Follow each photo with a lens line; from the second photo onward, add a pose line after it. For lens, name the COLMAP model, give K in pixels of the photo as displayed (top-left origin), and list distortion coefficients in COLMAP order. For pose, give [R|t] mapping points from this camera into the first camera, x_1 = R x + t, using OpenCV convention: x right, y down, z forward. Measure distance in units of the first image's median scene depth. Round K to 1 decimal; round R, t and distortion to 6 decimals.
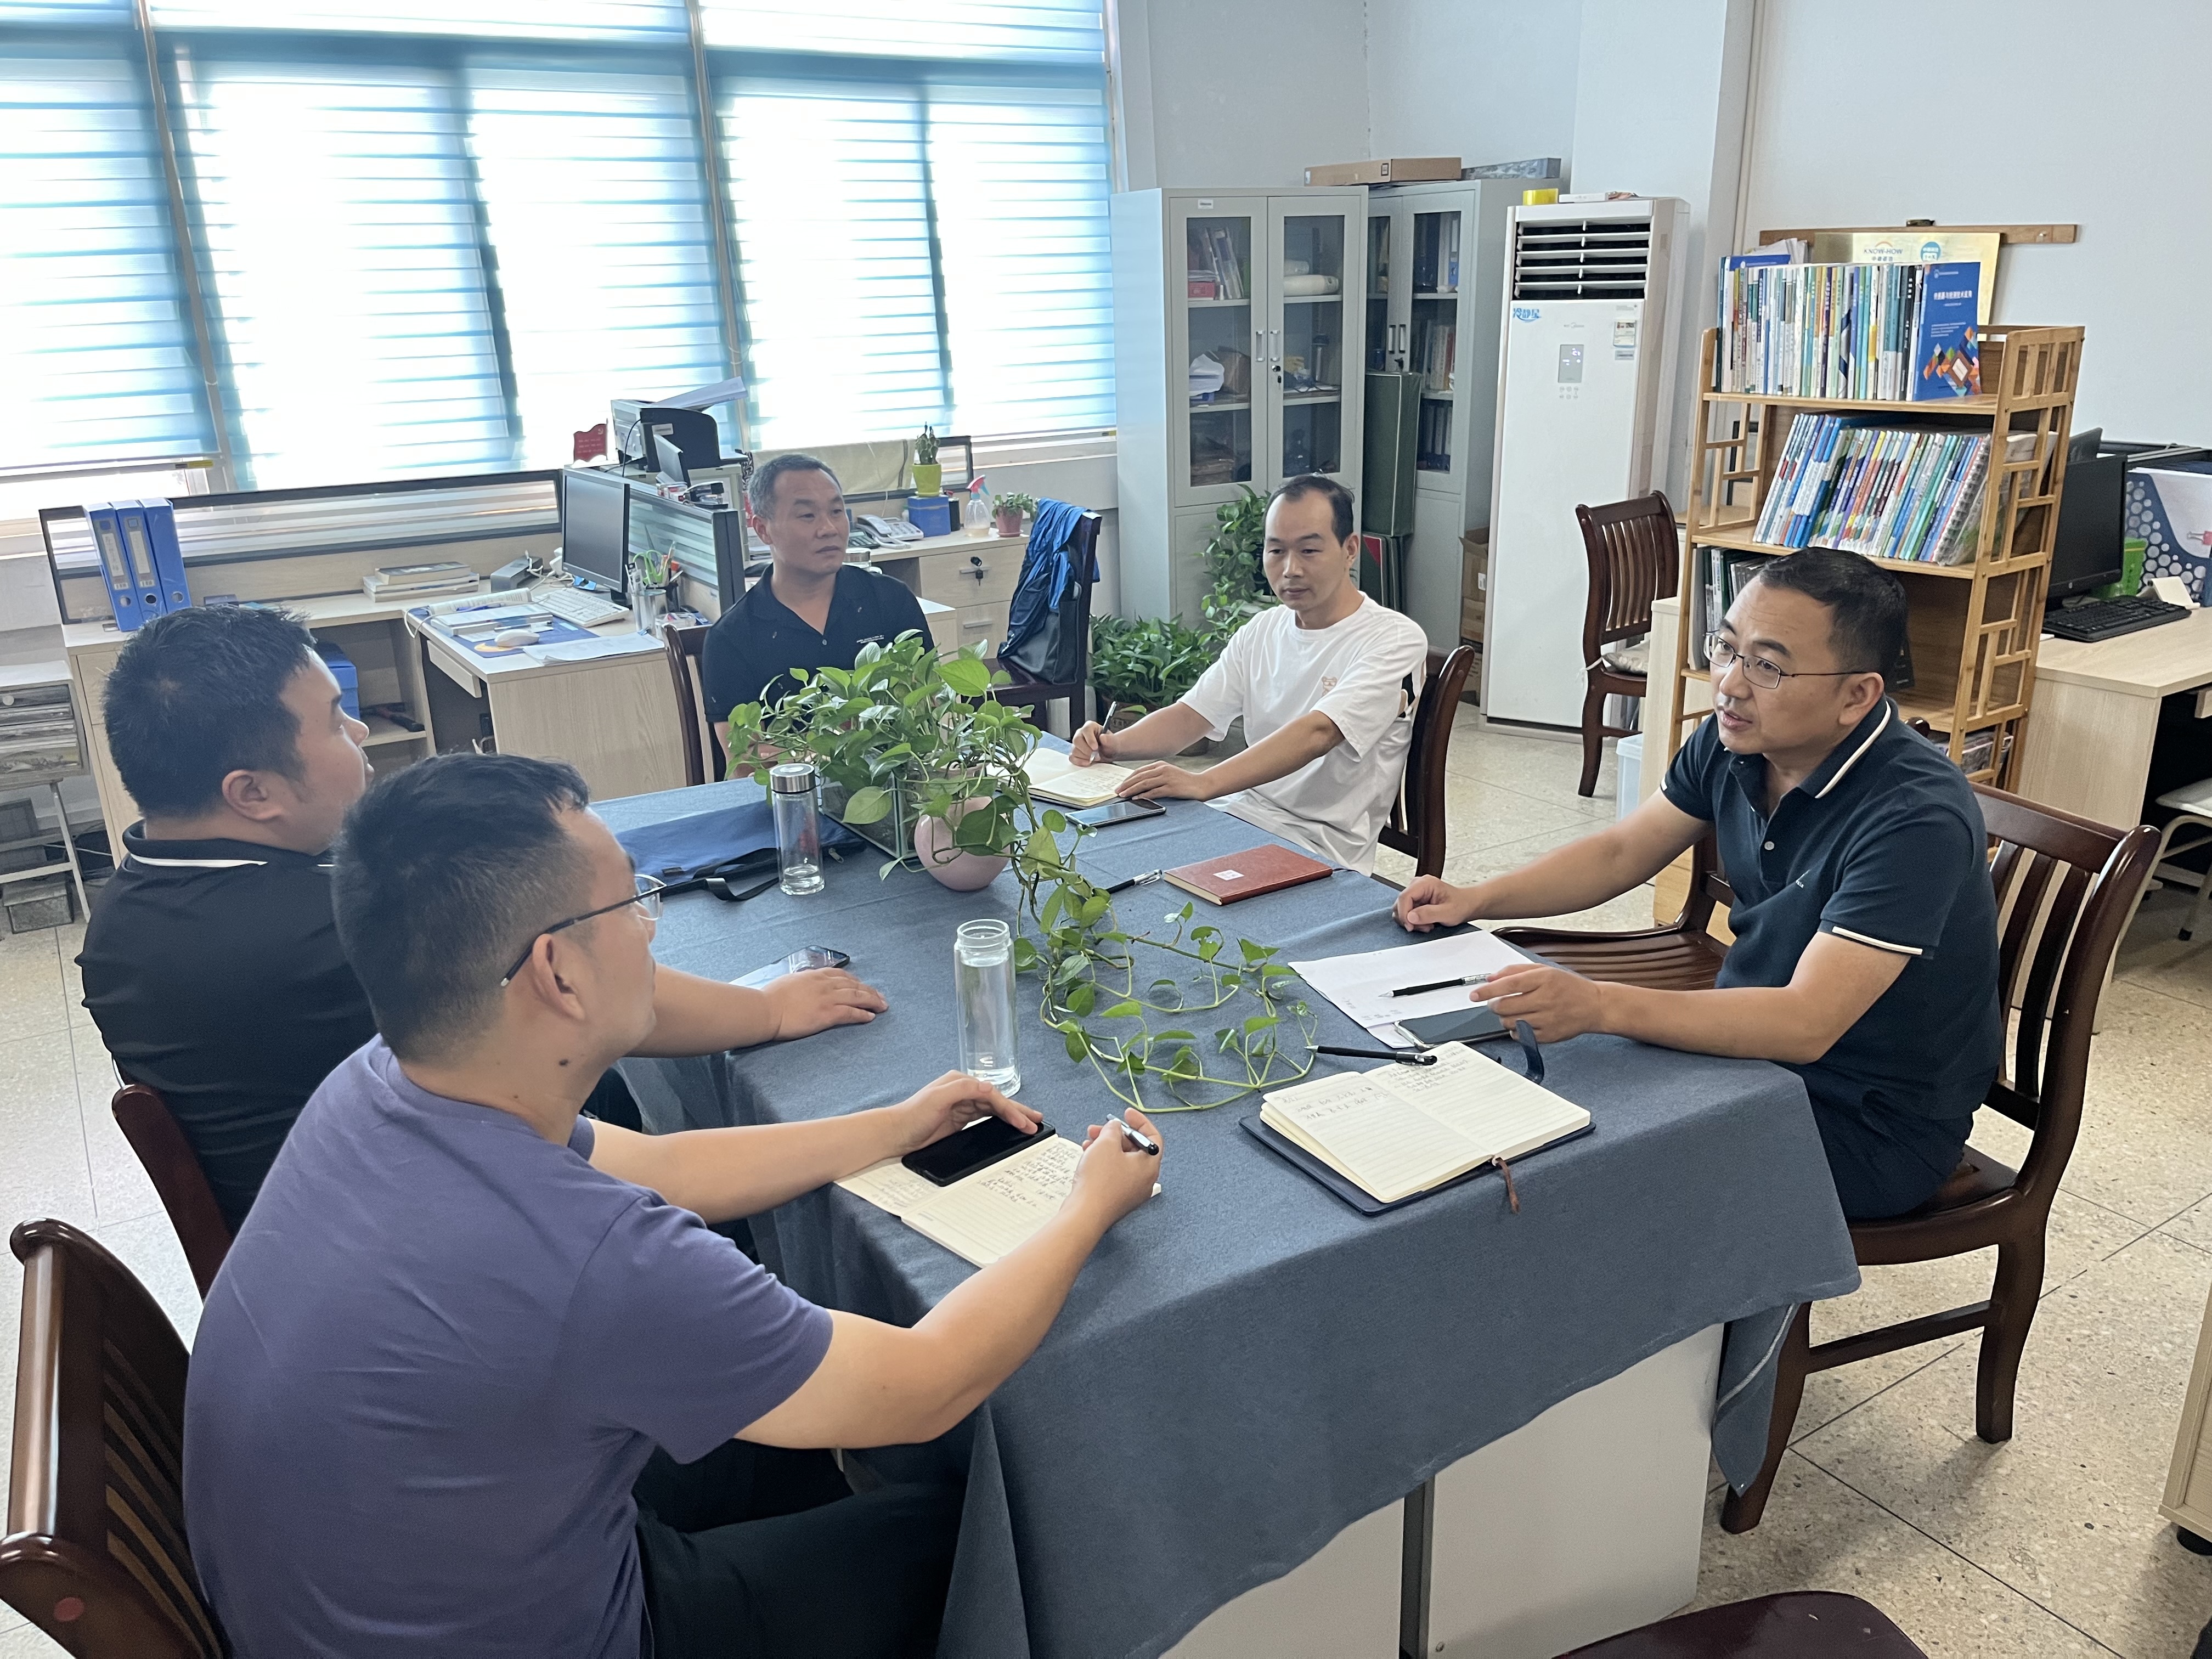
lens RADIAL K [[1709.2, 0, 1106.0], [0, 1709.2, 829.5], [0, 0, 1]] dist [0.028431, -0.067918]
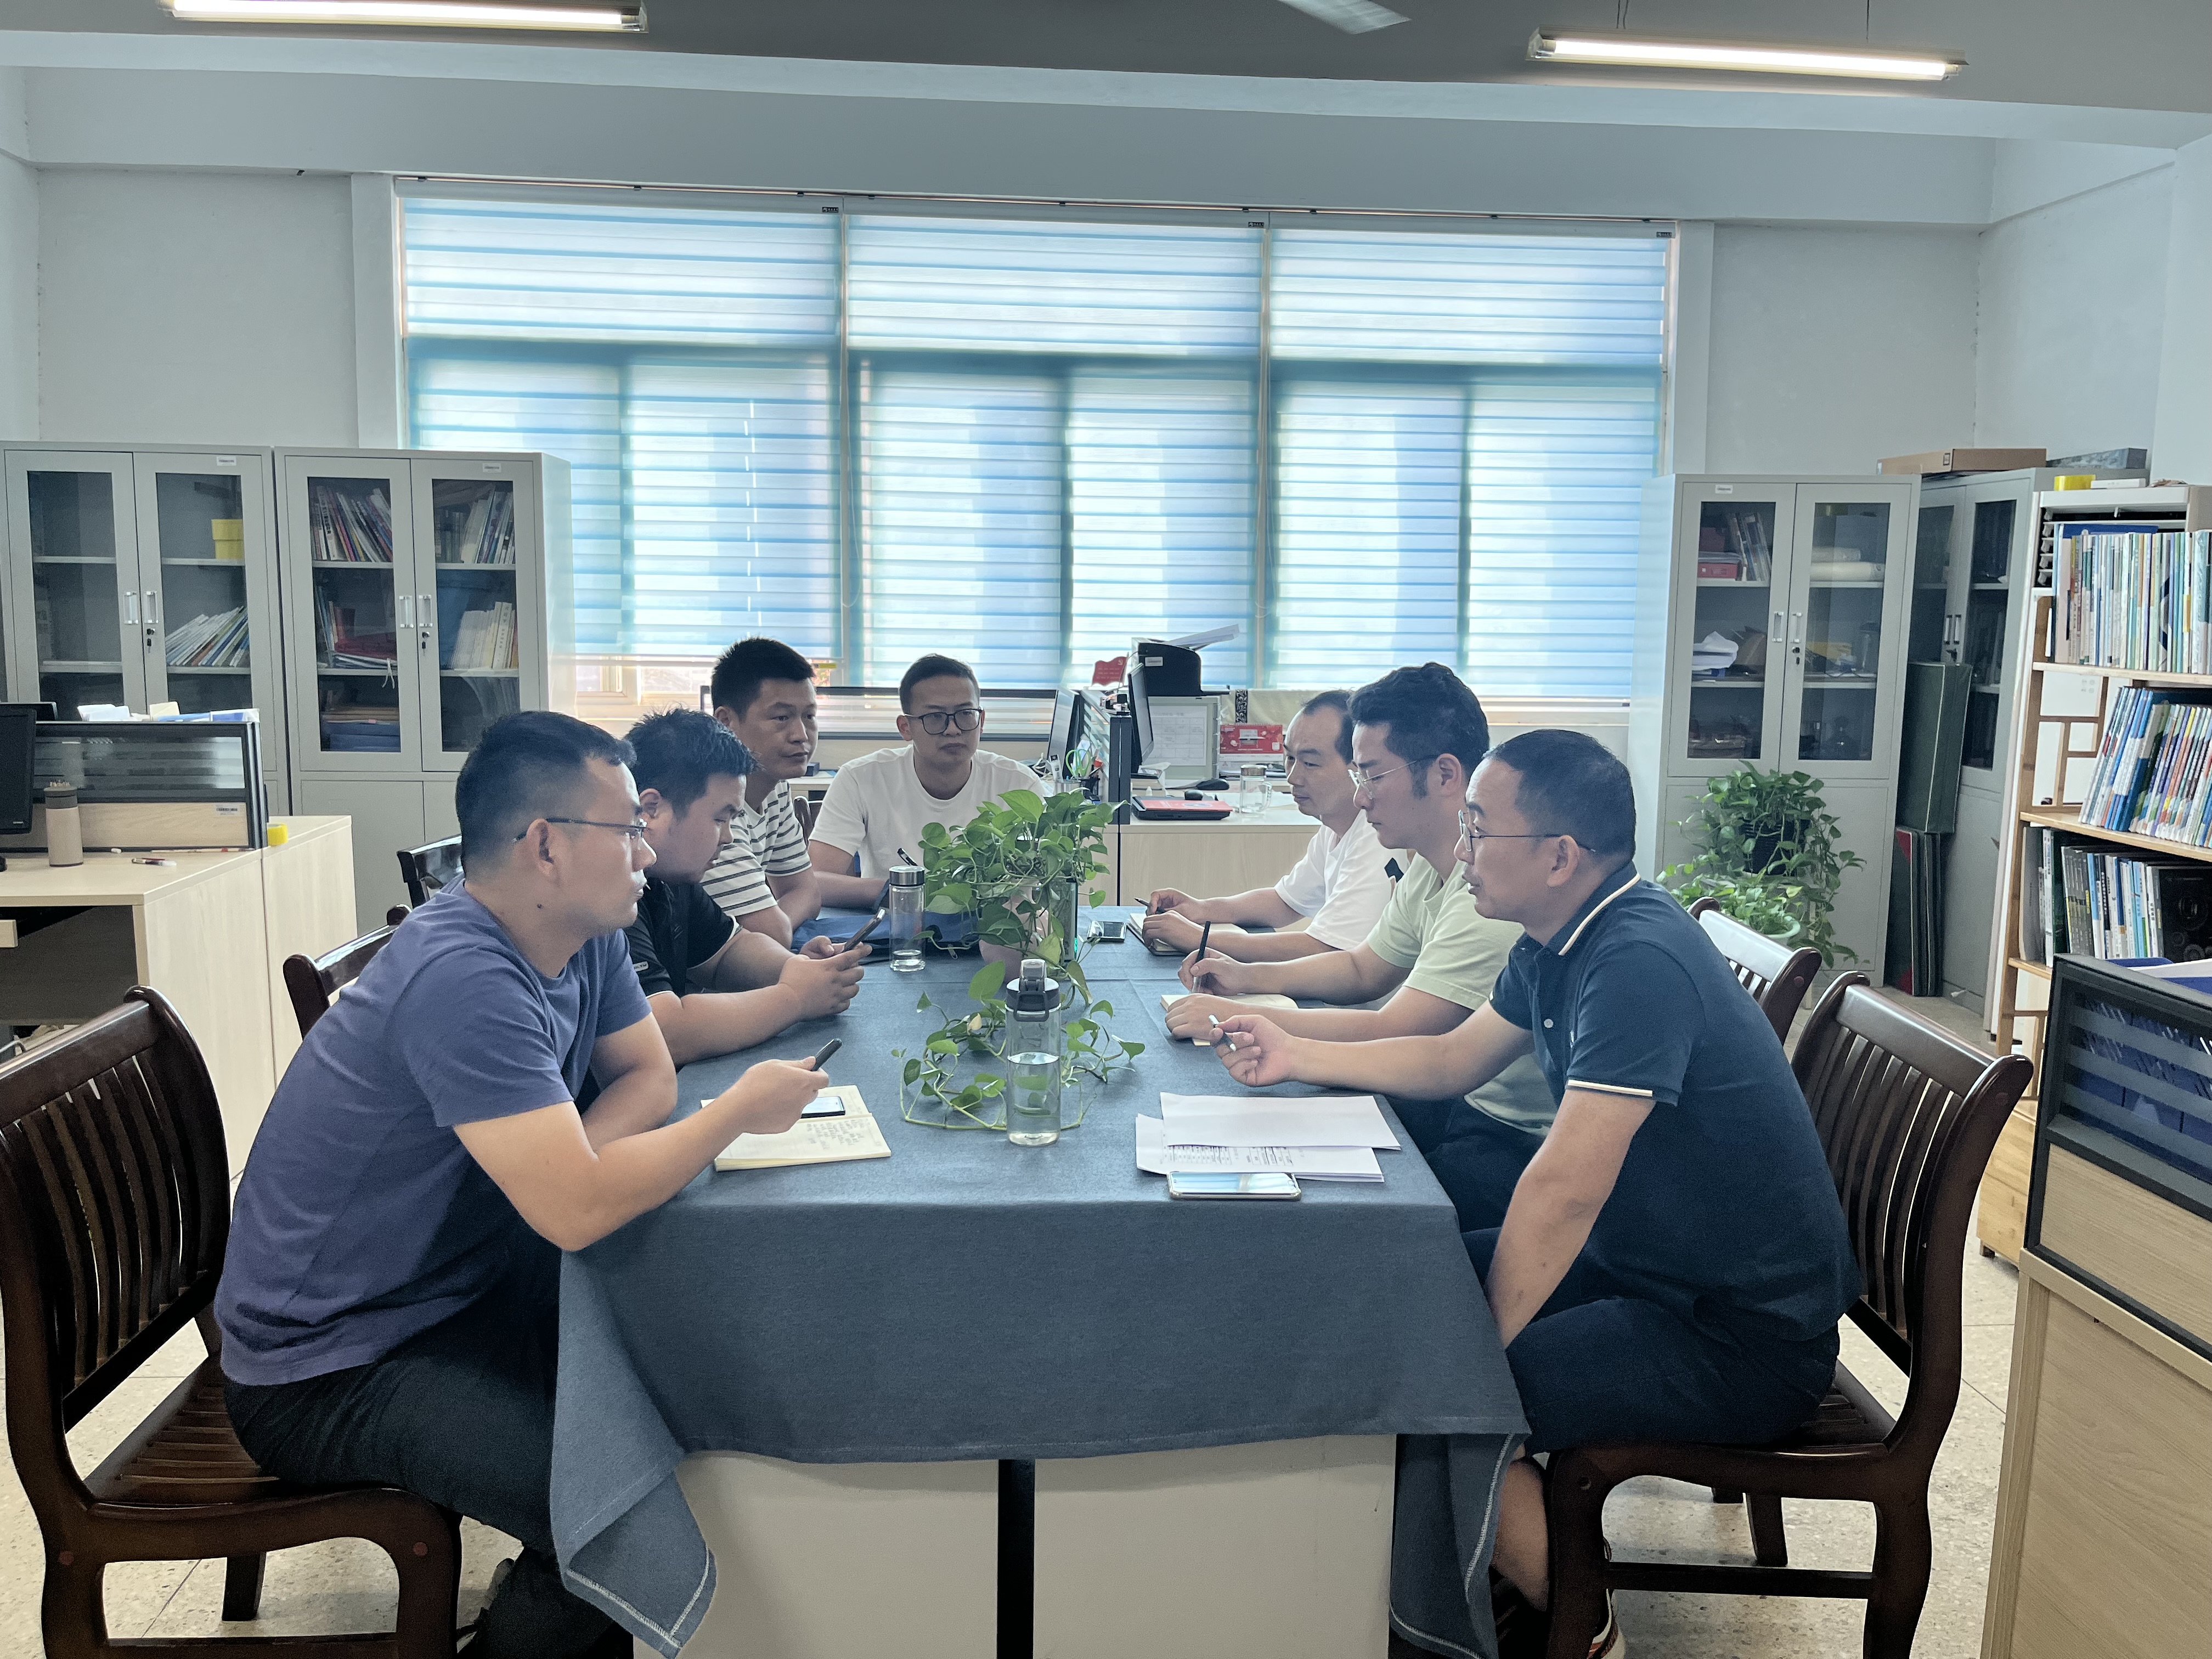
lens RADIAL K [[1709.2, 0, 1106.0], [0, 1709.2, 829.5], [0, 0, 1]] dist [0.028431, -0.067918]
pose [[0.879830, 0.100985, -0.464437, 0.248404], [-0.179499, 0.975401, -0.127956, 0.032841], [0.440091, 0.195945, 0.876314, -0.020271]]
